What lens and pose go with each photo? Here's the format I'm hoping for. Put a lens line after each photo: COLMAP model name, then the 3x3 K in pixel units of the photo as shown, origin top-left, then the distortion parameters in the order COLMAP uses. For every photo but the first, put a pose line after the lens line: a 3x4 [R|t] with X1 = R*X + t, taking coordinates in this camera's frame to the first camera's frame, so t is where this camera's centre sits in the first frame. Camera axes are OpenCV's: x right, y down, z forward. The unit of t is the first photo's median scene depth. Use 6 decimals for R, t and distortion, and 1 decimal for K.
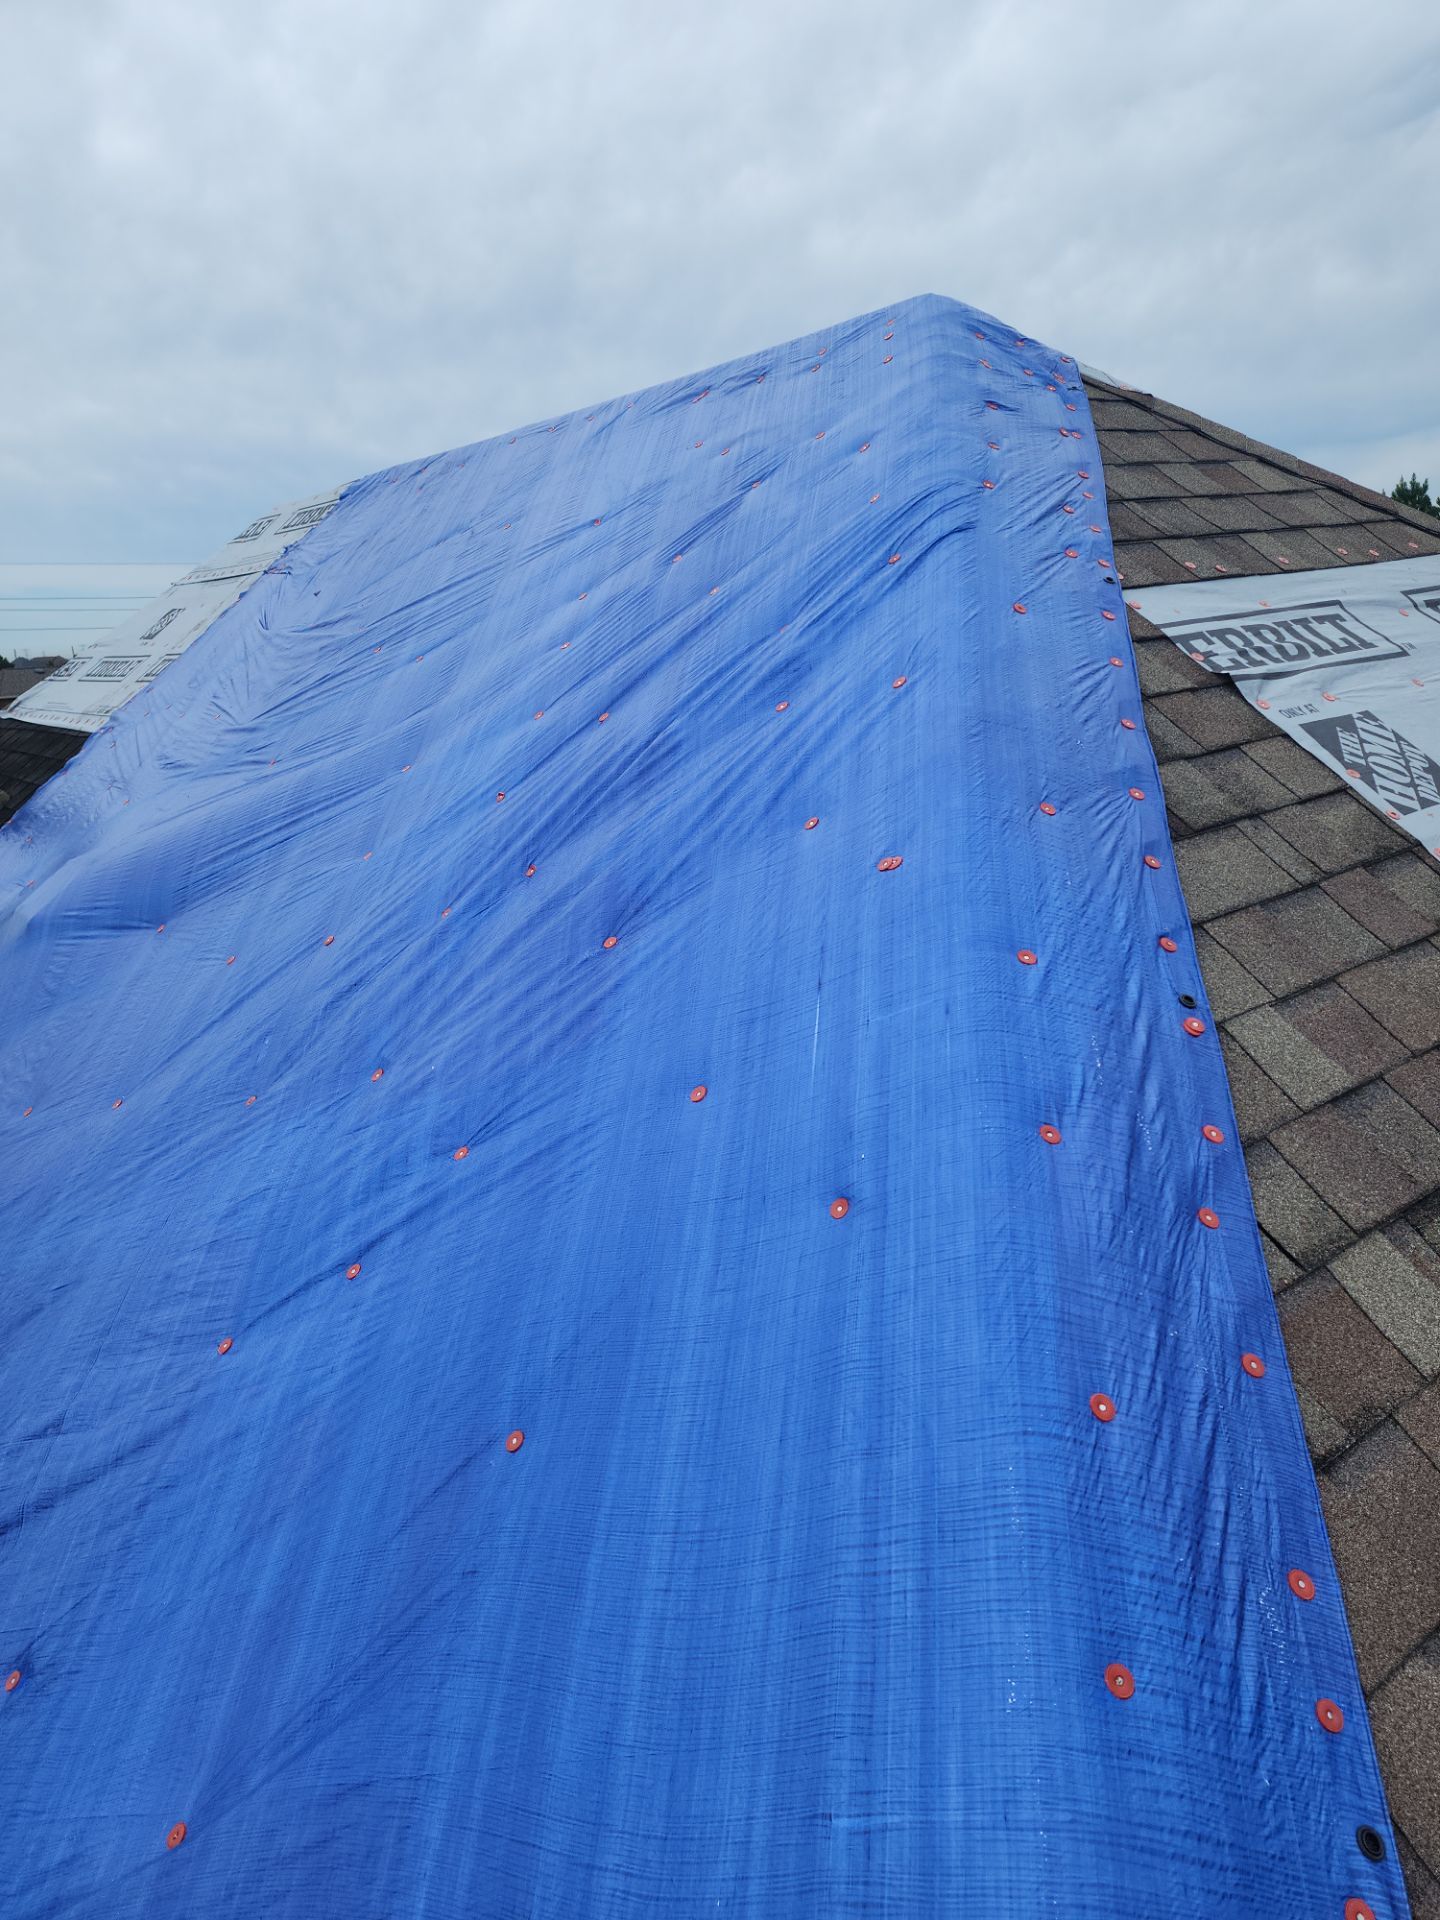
lens RADIAL K [[1283.4, 0, 732.8], [0, 1283.4, 960.9], [0, 0, 1]] dist [0.081185, -0.072610]
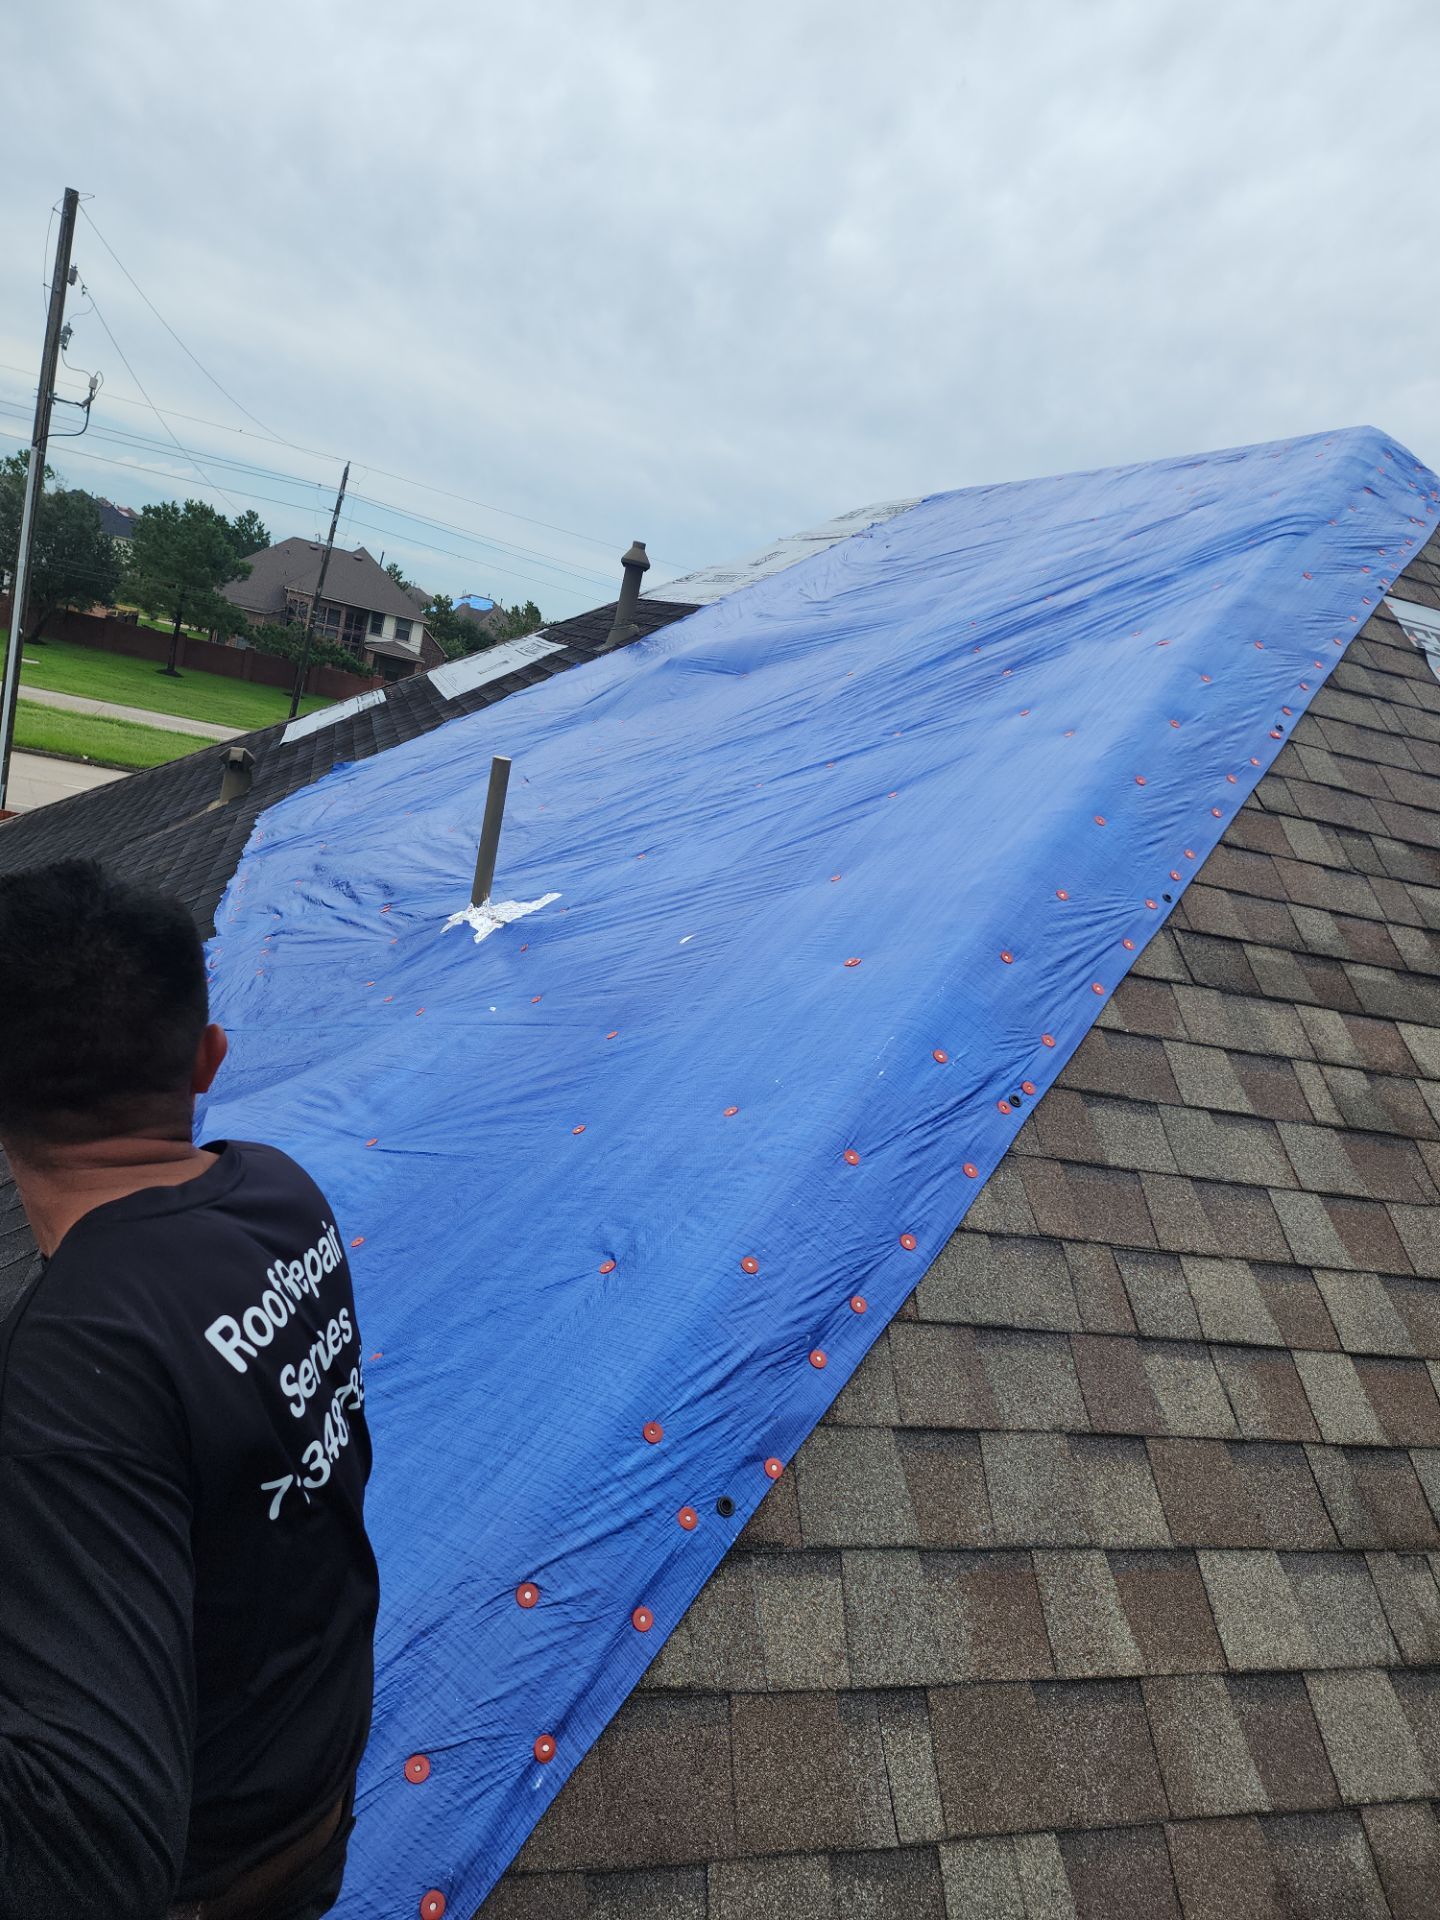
lens RADIAL K [[1315.4, 0, 720.0], [0, 1315.4, 960.0], [0, 0, 1]] dist [0.085957, -0.072981]
pose [[0.888678, 0.351247, -0.294748, 0.222793], [-0.375964, 0.926153, -0.029865, 0.524699], [0.262491, 0.137355, 0.955108, -0.798259]]
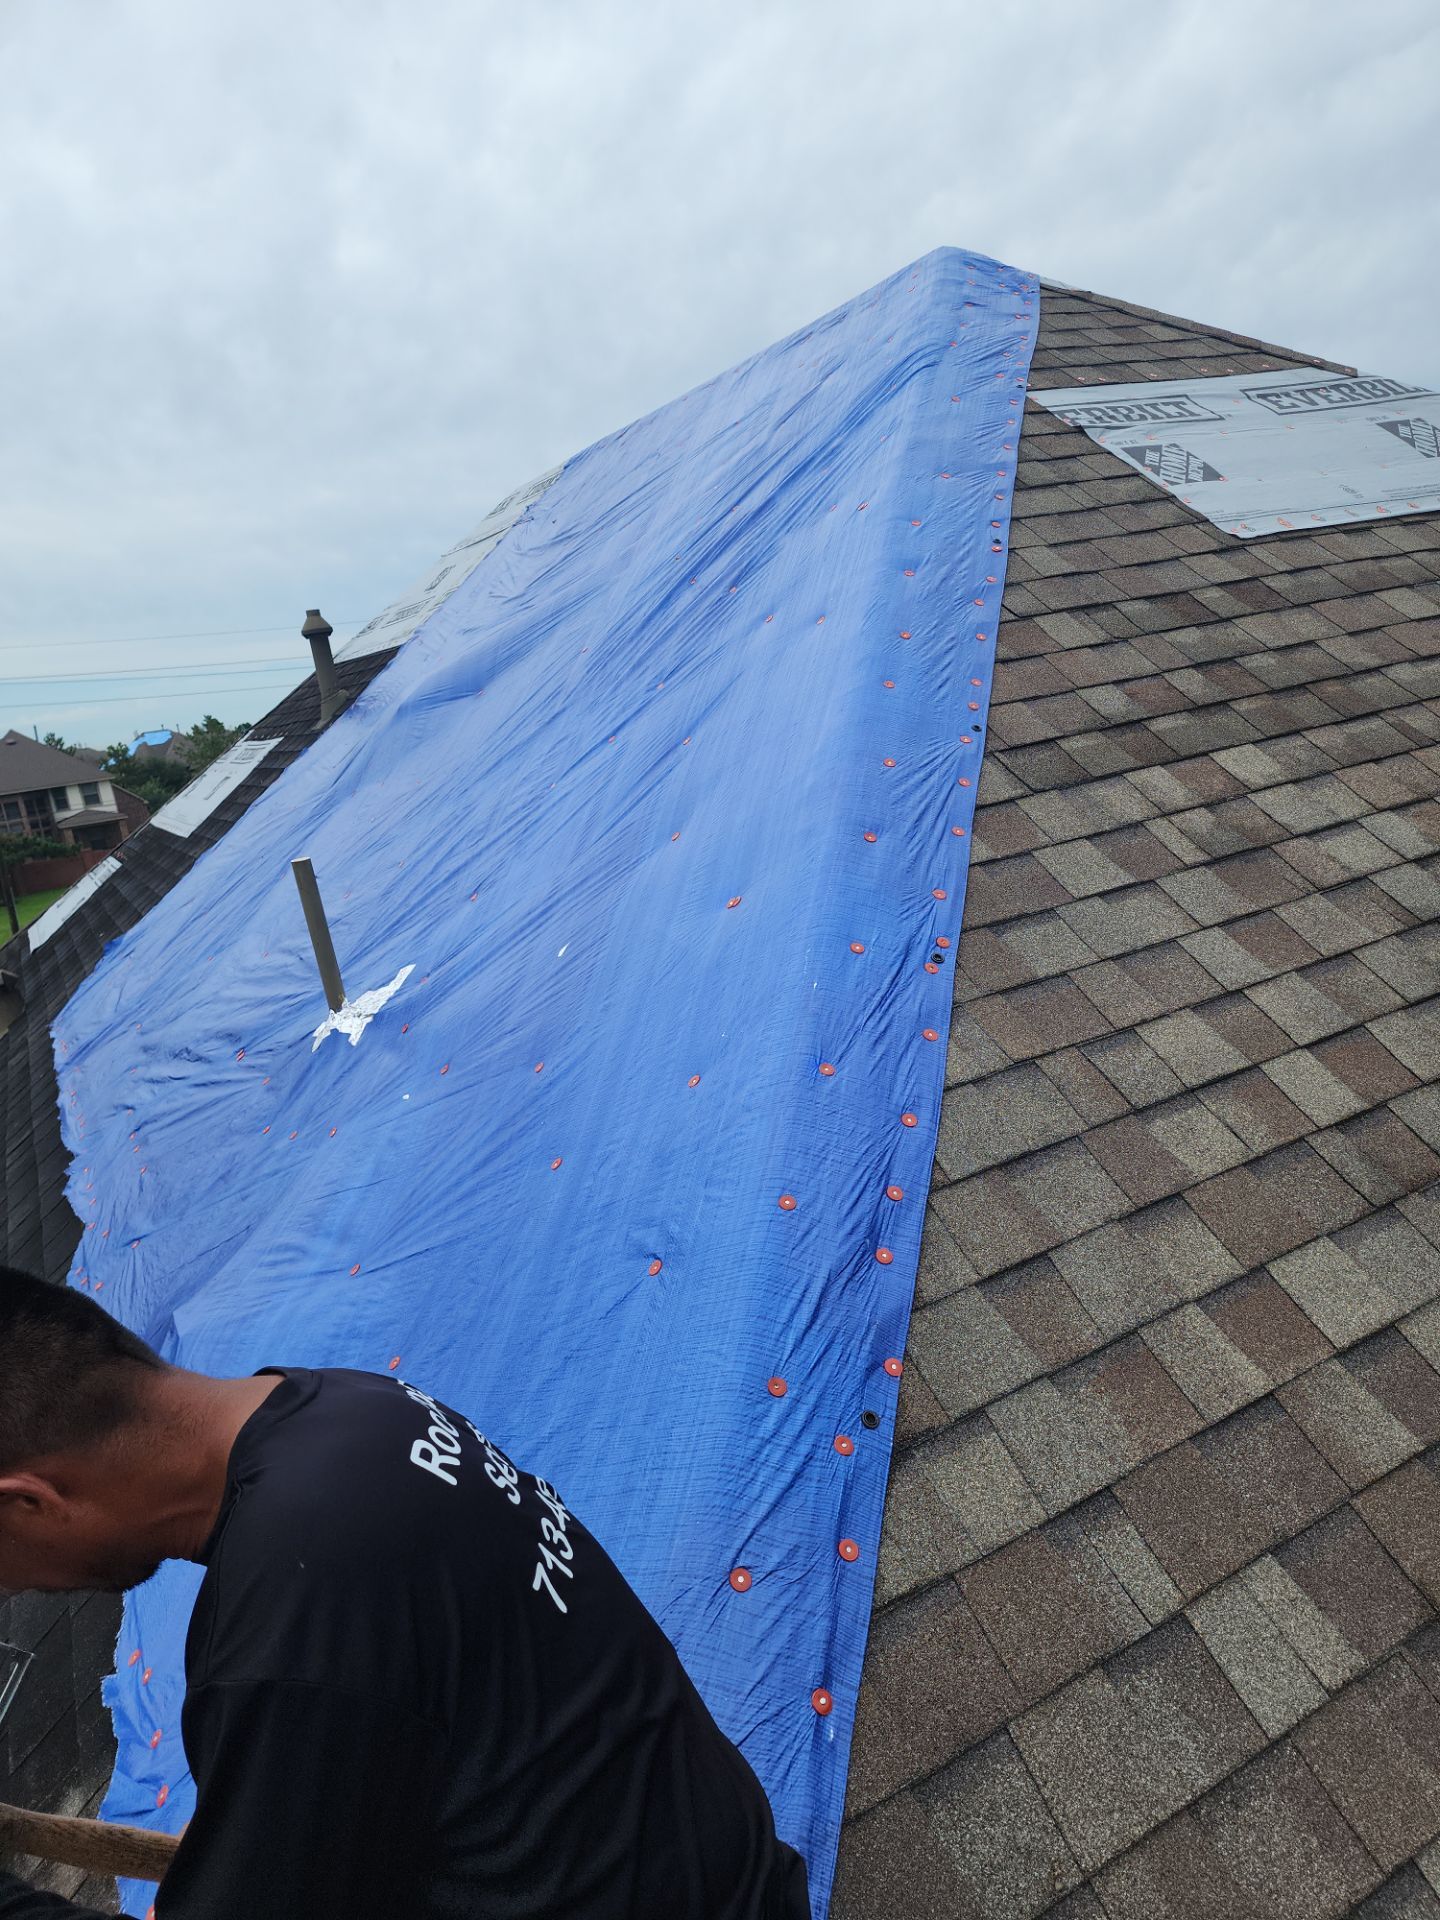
lens RADIAL K [[1324.3, 0, 720.0], [0, 1324.3, 960.0], [0, 0, 1]] dist [0.082790, -0.070745]
pose [[0.985530, -0.040291, -0.164644, 0.168373], [0.033906, 0.998567, -0.041413, 0.547651], [0.166076, 0.035231, 0.985483, -0.826244]]
